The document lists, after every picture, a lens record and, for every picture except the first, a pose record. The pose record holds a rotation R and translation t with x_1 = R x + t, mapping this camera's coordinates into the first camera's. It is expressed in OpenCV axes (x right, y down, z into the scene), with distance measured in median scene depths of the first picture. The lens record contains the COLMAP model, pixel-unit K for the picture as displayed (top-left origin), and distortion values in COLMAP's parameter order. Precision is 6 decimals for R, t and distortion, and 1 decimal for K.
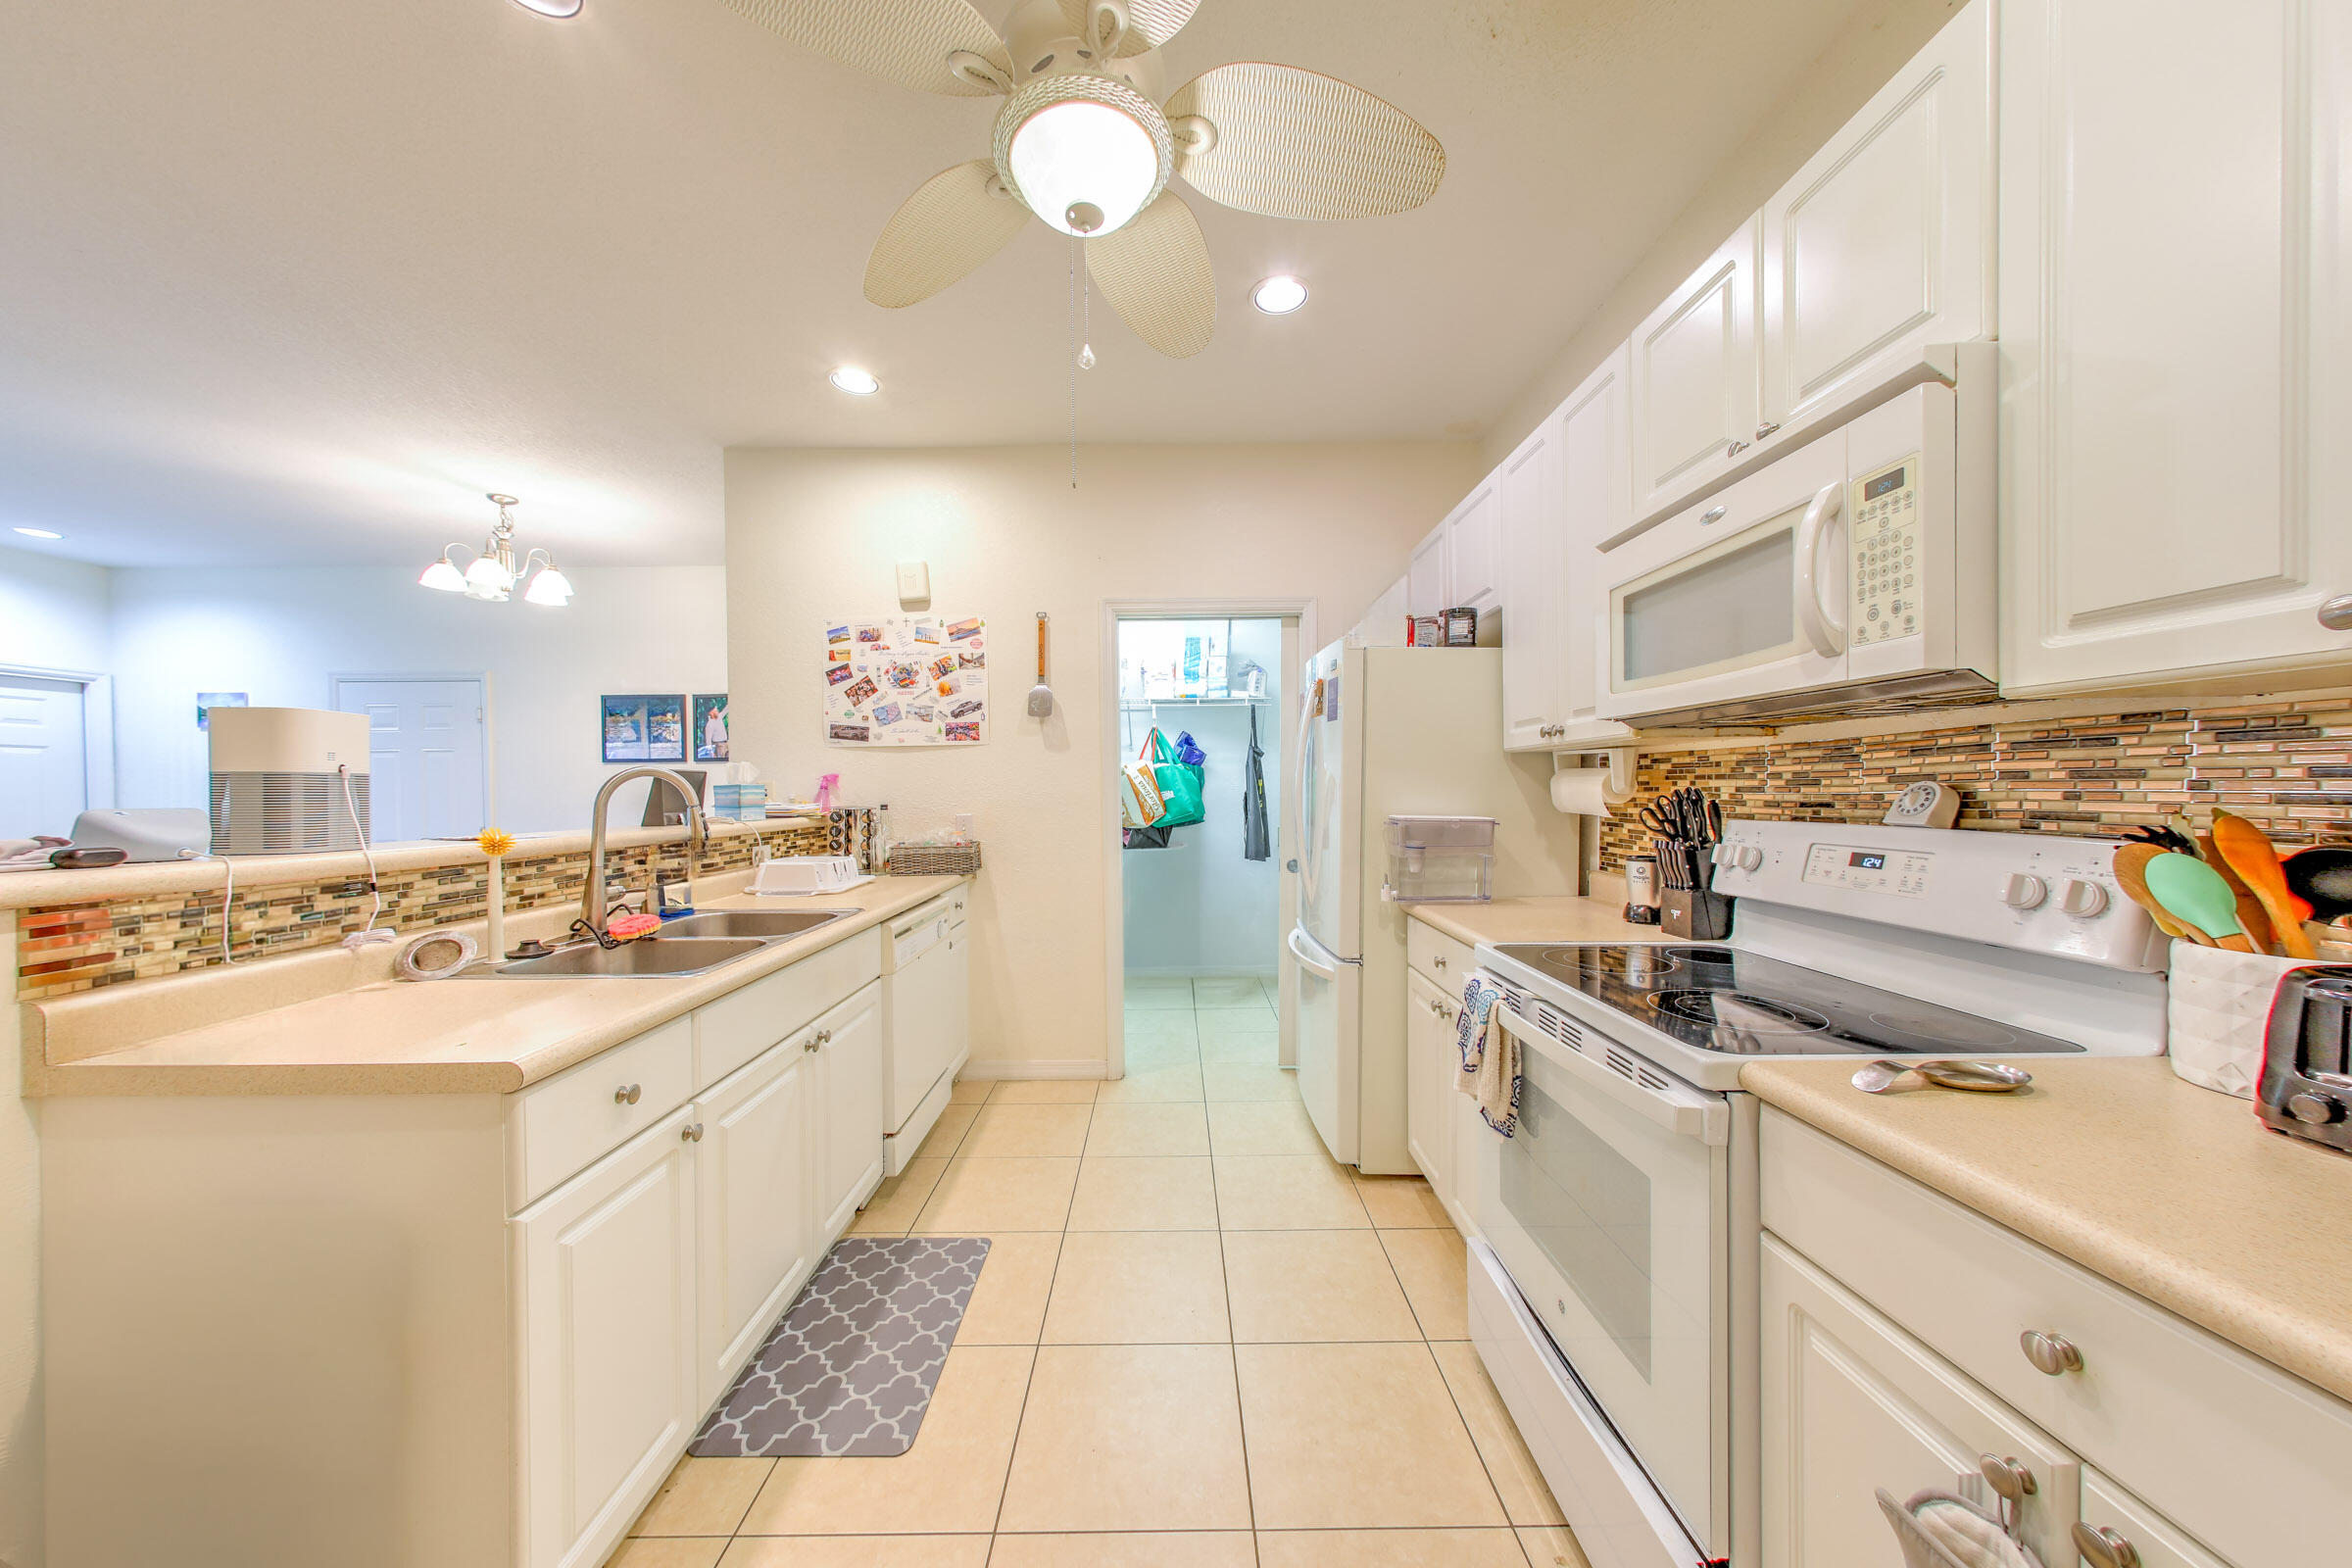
lens RADIAL K [[767.5, 0, 1179.1], [0, 767.5, 800.0], [0, 0, 1]] dist [-0.001313, -0.000011]
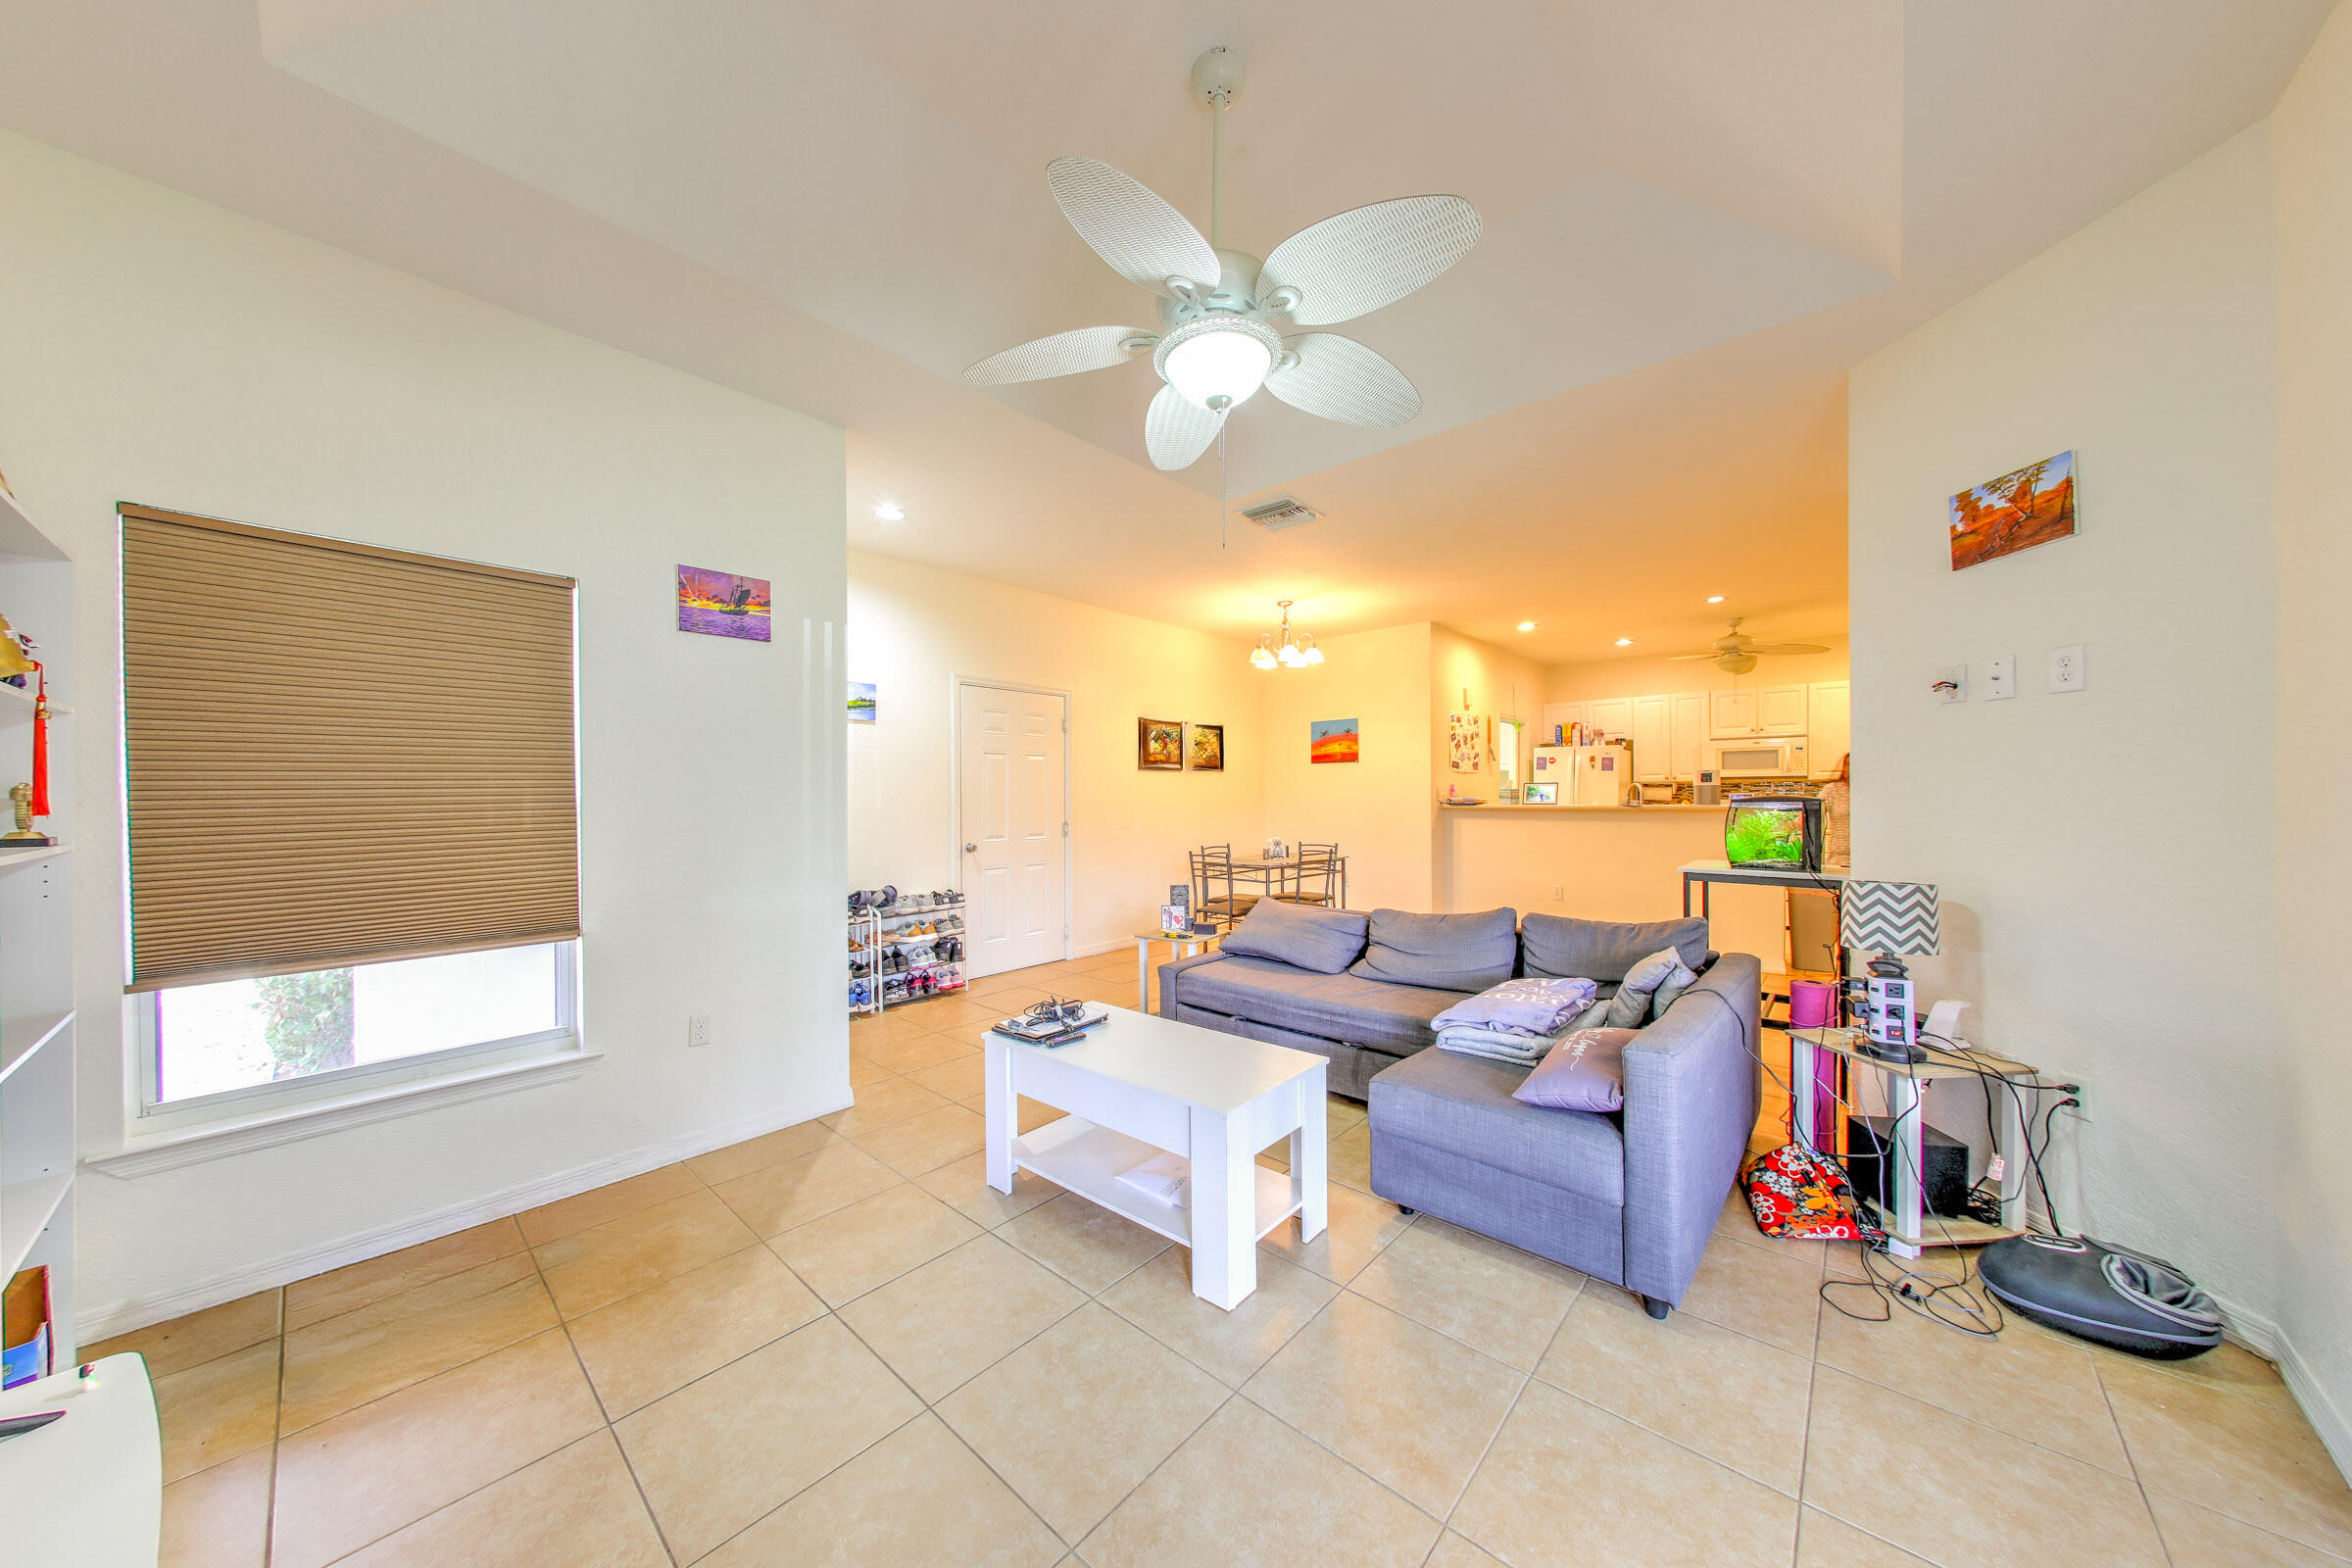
lens RADIAL K [[767.5, 0, 1170.3], [0, 767.5, 801.8], [0, 0, 1]] dist [-0.001313, -0.000011]
pose [[0.686203, 0.000630, 0.727410, -3.358166], [0.009638, 0.999904, -0.009957, 0.038507], [-0.727346, 0.013843, 0.686131, 0.151256]]
